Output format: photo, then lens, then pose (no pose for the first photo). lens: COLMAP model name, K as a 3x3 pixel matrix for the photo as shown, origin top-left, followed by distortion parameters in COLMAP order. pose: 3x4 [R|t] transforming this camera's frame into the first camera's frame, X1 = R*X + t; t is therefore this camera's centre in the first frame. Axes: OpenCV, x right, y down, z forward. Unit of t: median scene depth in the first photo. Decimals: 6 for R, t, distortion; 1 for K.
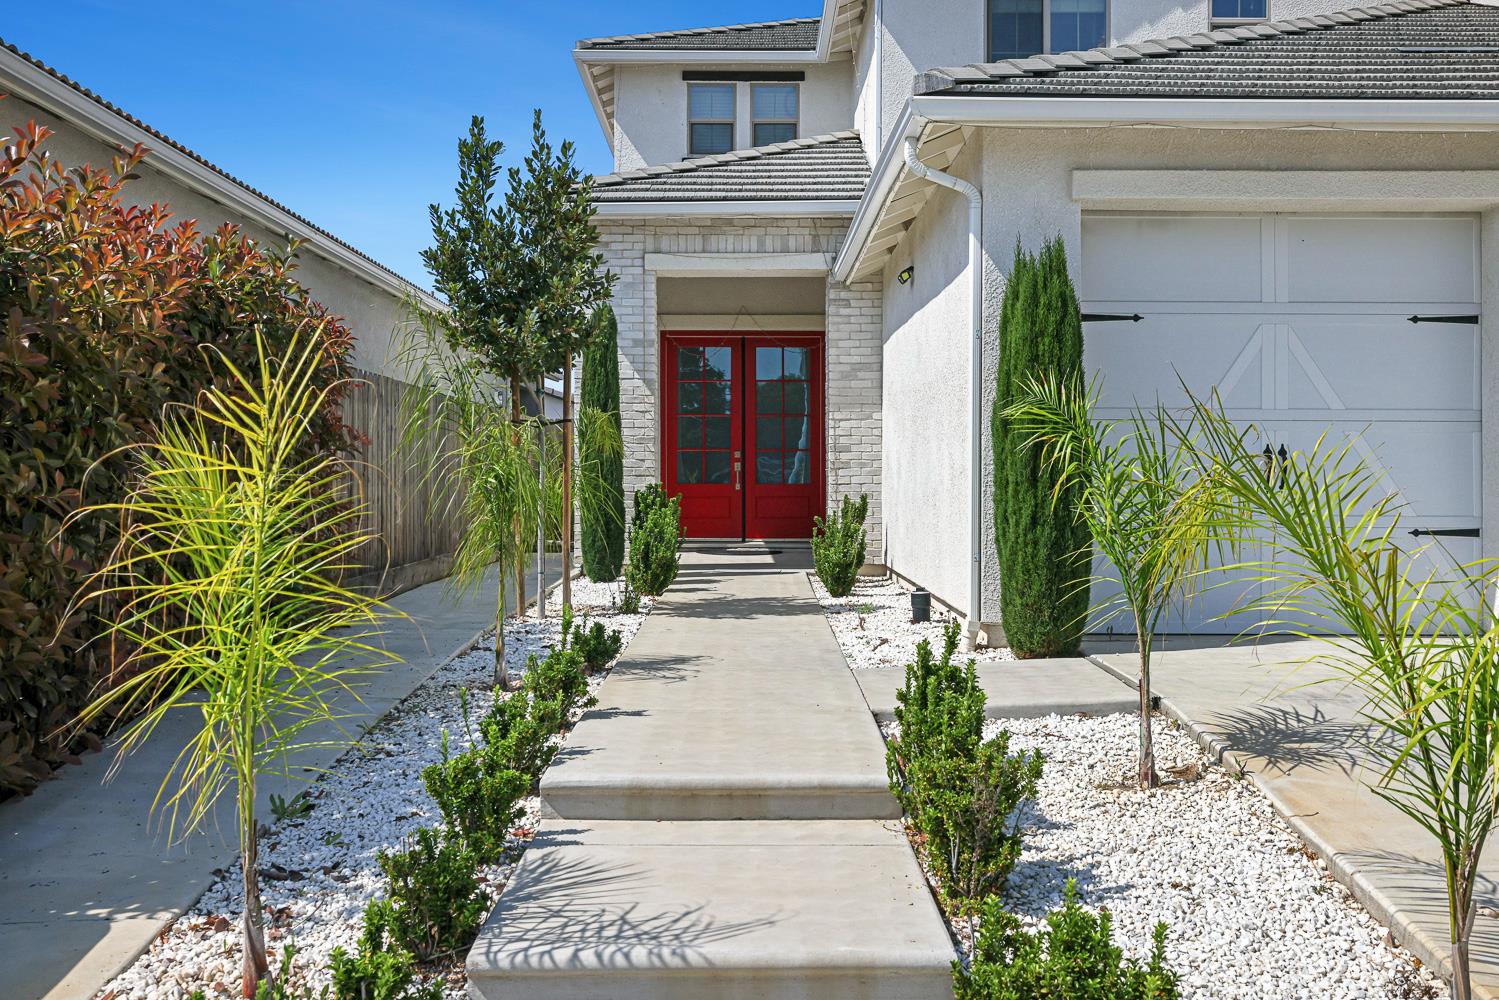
lens RADIAL K [[1445.4, 0, 752.2], [0, 1445.4, 480.7], [0, 0, 1]] dist [0.001201, -0.014089]
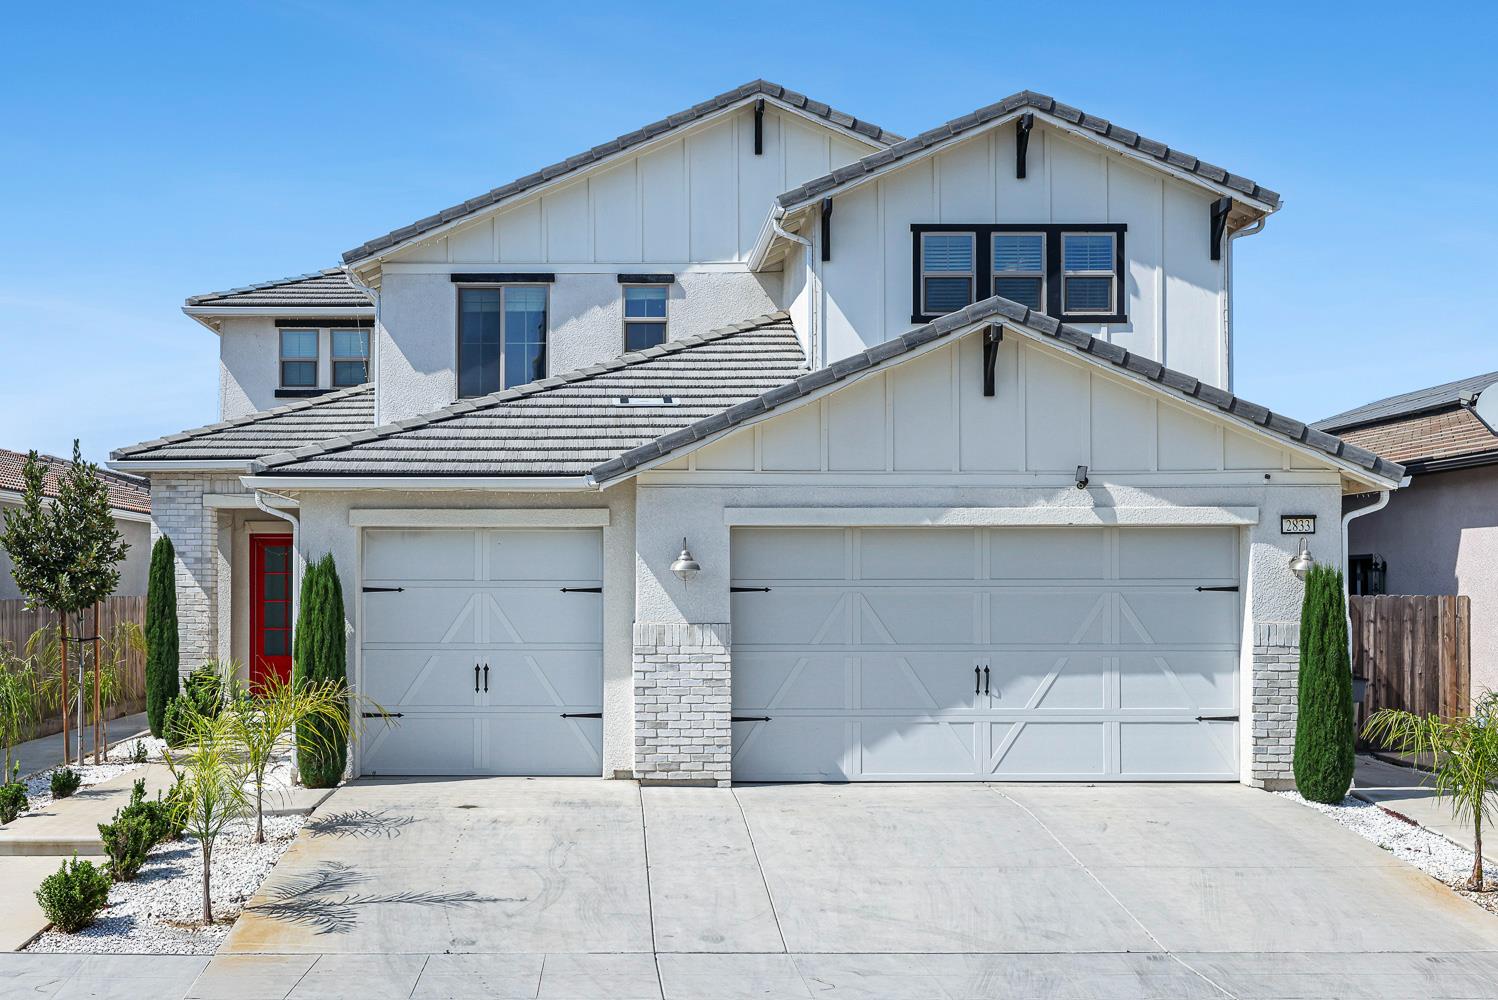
lens RADIAL K [[1790.0, 0, 608.8], [0, 1790.0, 572.0], [0, 0, 1]] dist [0.006031, 0.011550]
pose [[0.999946, -0.002475, -0.010122, 0.533698], [0.002394, 0.999965, -0.007990, -0.116392], [0.010141, 0.007965, 0.999917, -1.110133]]
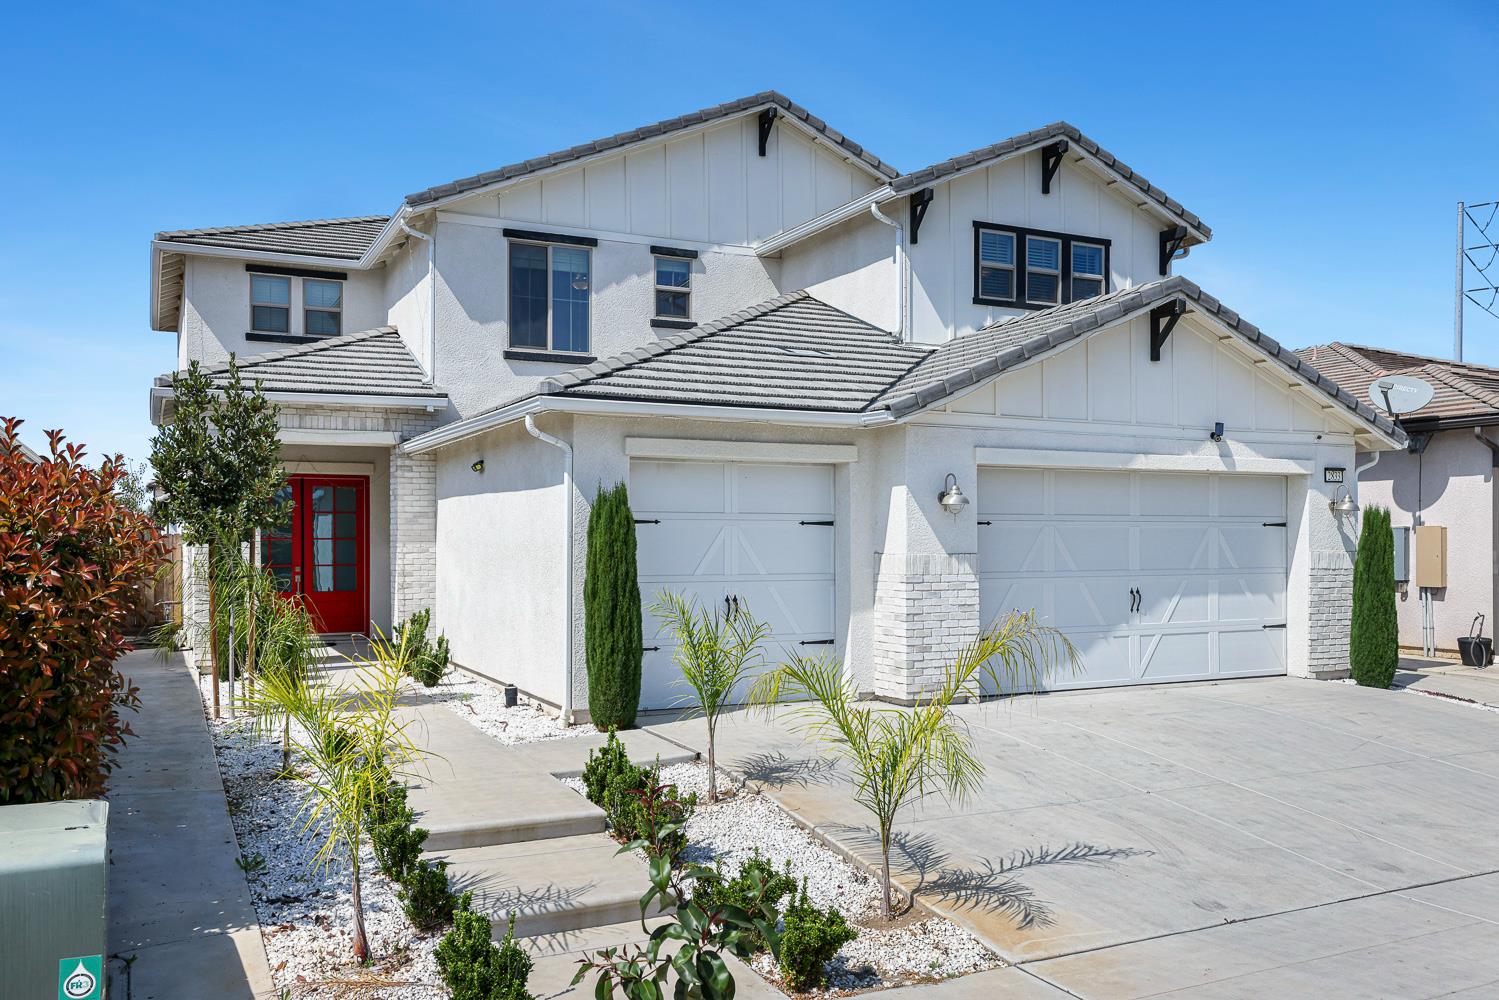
lens RADIAL K [[1226.8, 0, 752.2], [0, 1226.8, 548.9], [0, 0, 1]] dist [-0.001120, 0.001142]
pose [[0.897923, -0.005590, 0.440118, -0.262257], [0.001470, 0.999952, 0.009702, -0.095017], [-0.440151, -0.008065, 0.897888, -0.329575]]
